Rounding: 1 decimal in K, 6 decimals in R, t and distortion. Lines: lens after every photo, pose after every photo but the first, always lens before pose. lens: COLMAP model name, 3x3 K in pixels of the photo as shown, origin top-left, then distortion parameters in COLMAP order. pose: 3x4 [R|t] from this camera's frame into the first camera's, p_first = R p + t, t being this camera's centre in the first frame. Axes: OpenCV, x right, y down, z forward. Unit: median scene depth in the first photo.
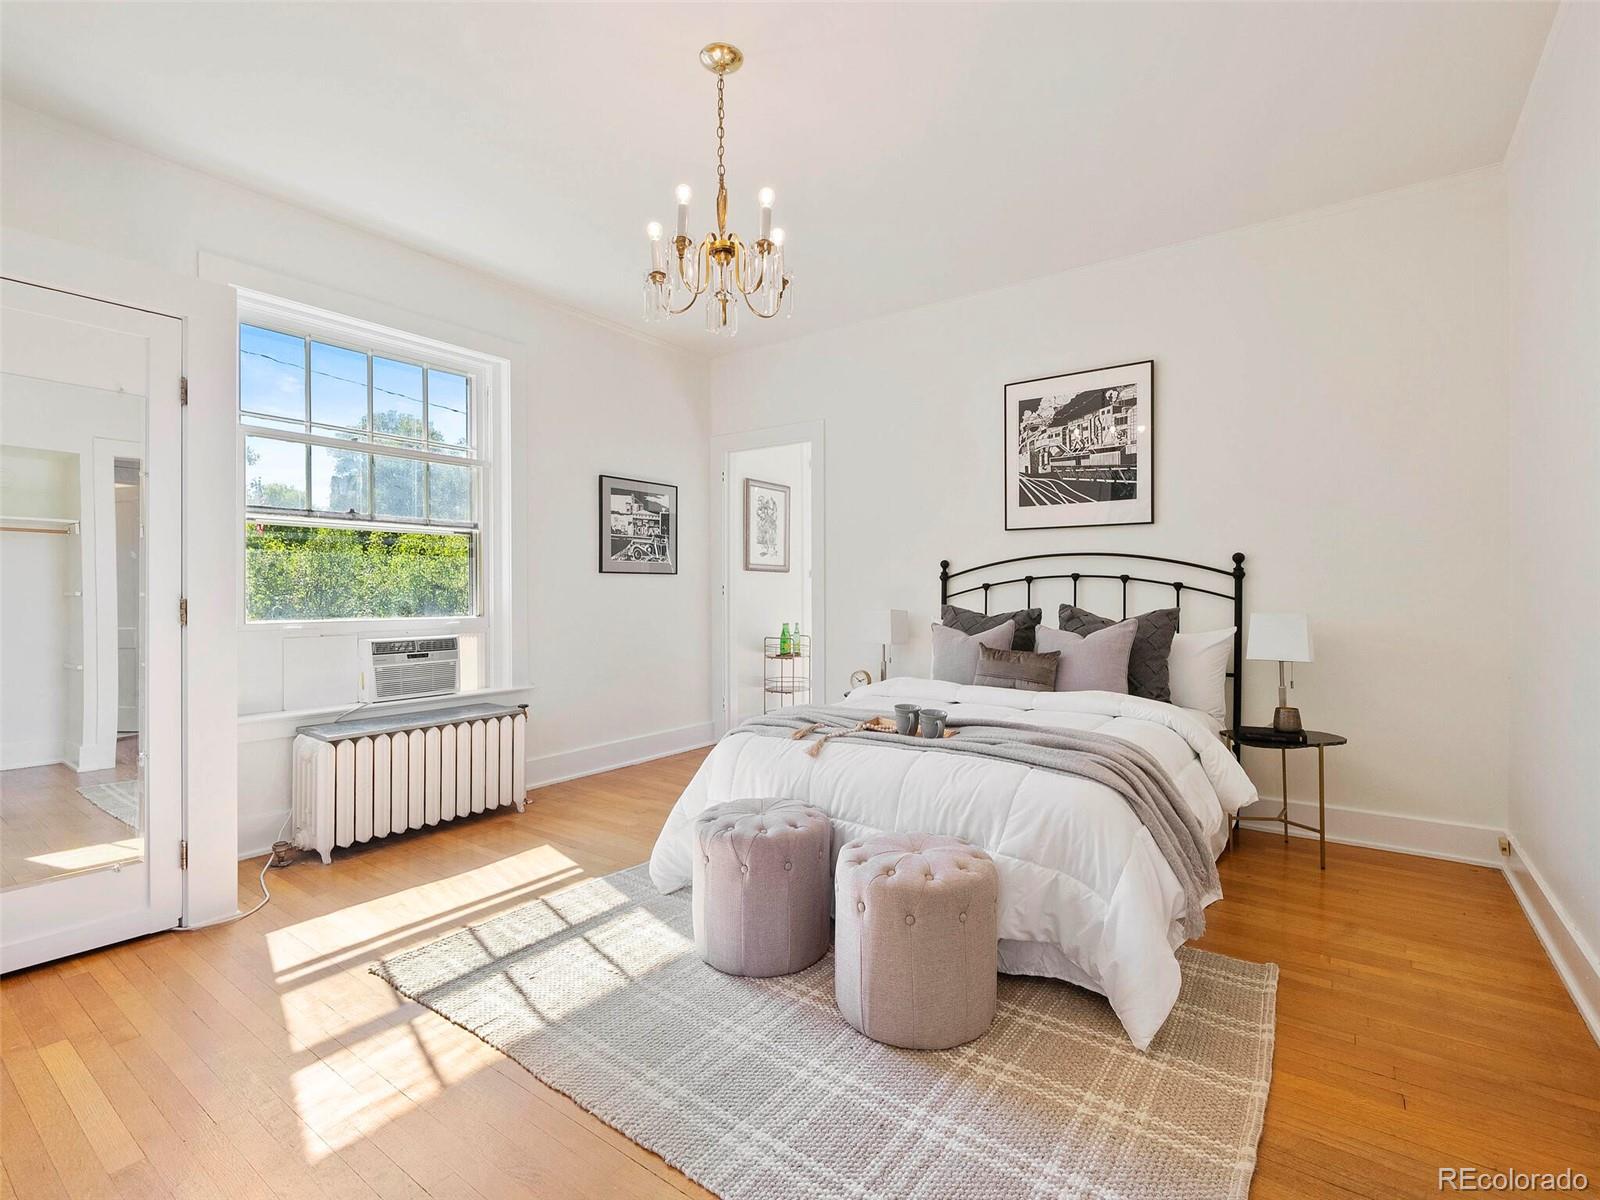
lens RADIAL K [[717.2, 0, 800.0], [0, 717.2, 600.0], [0, 0, 1]] dist [-0.003543, -0.000619]
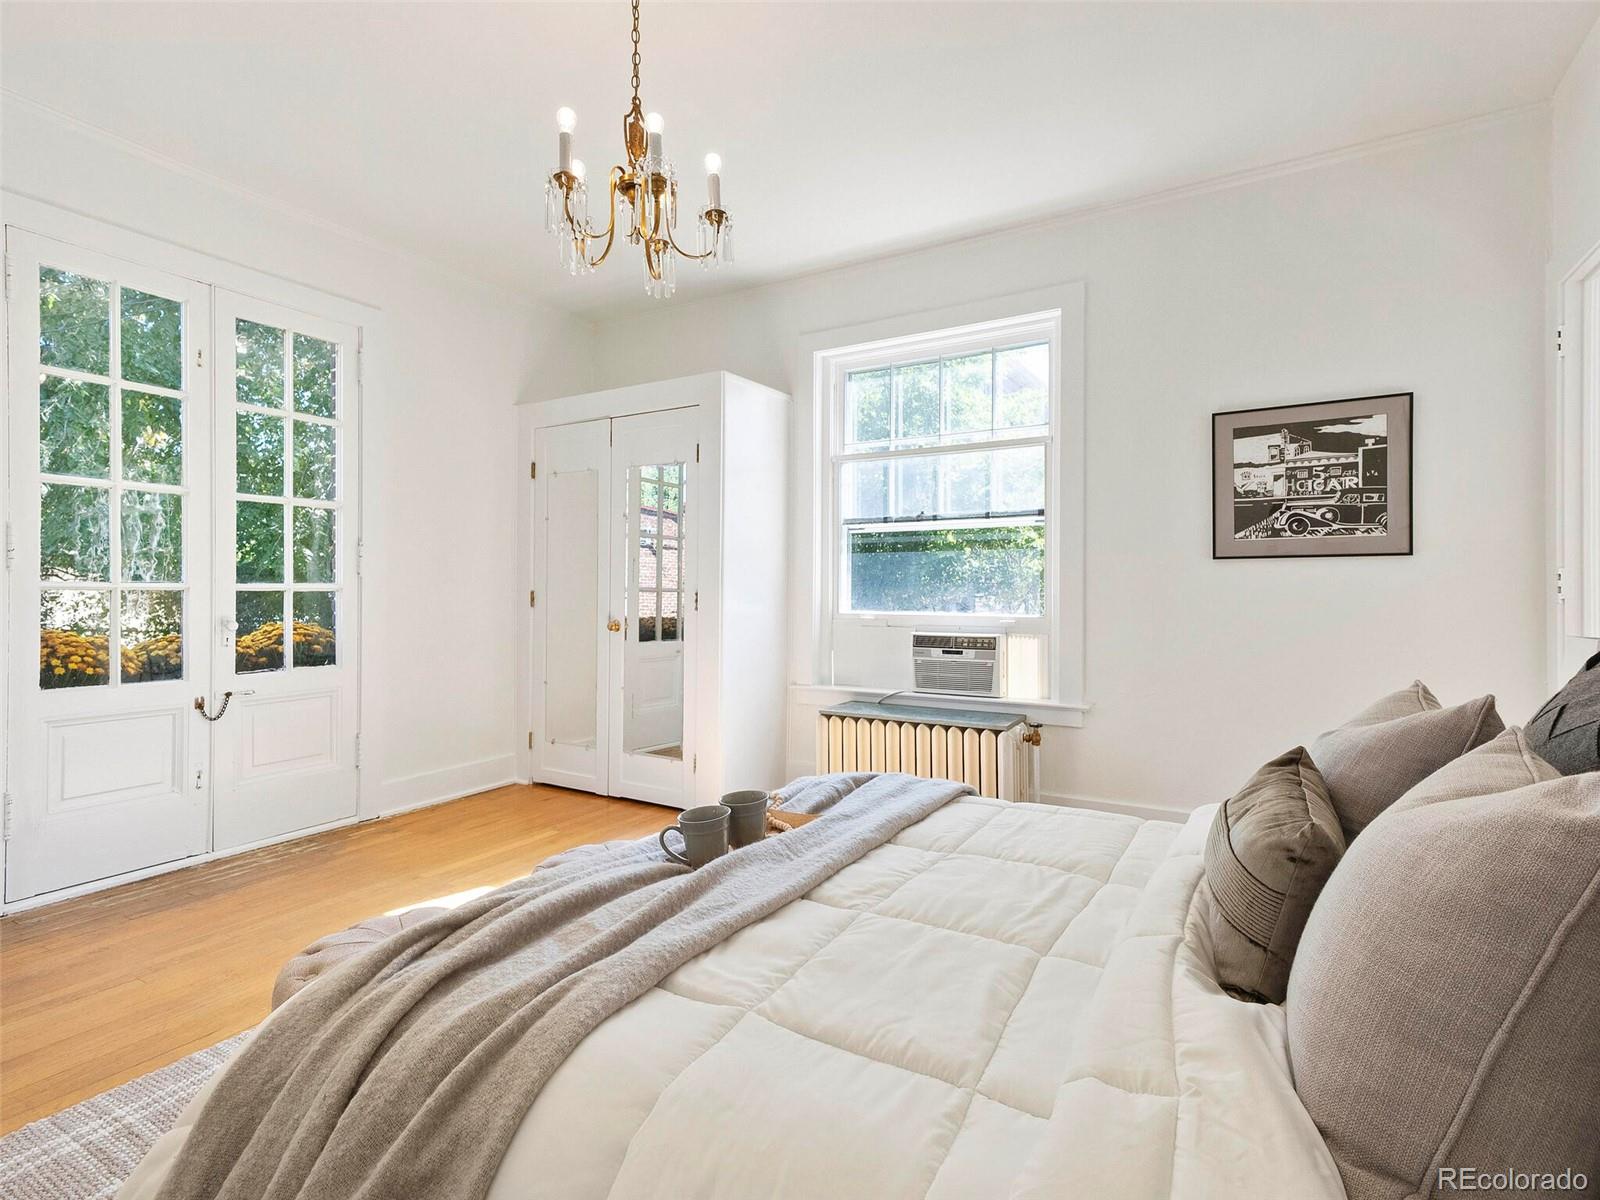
lens RADIAL K [[761.7, 0, 798.6], [0, 761.7, 587.1], [0, 0, 1]] dist [-0.000653, -0.000123]
pose [[0.127770, -0.000029, -0.991804, 0.346529], [-0.010400, 0.999945, -0.001369, -0.005877], [0.991749, 0.010489, 0.127762, 0.473707]]
